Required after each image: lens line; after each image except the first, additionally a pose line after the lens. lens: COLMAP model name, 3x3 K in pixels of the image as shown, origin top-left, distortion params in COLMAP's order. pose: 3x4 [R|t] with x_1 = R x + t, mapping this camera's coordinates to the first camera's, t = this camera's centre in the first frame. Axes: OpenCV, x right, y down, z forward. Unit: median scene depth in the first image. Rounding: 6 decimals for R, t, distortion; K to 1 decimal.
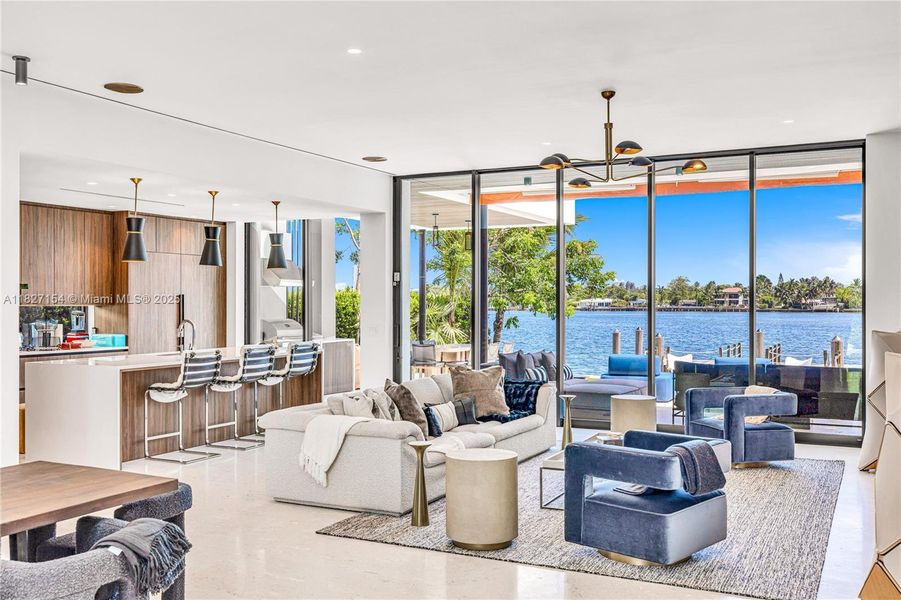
lens RADIAL K [[905.2, 0, 452.2], [0, 905.2, 302.2], [0, 0, 1]] dist [-0.031168, 0.000000]
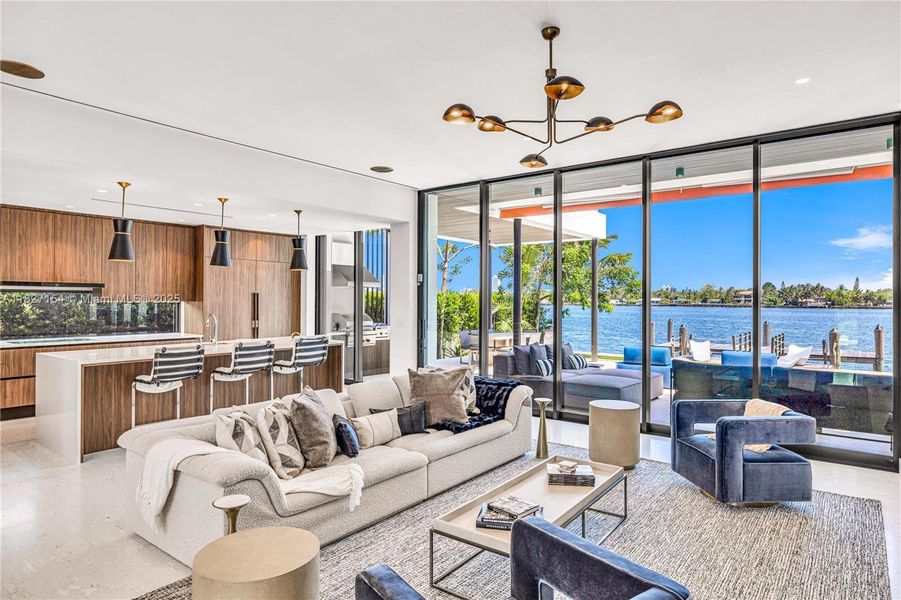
lens RADIAL K [[556.9, 0, 446.1], [0, 556.9, 296.2], [0, 0, 1]] dist [-0.013672, -0.001544]
pose [[0.980786, 0.002313, -0.195074, 0.115313], [-0.003651, 0.999972, -0.006501, -0.000252], [0.195053, 0.007088, 0.980767, 0.333113]]
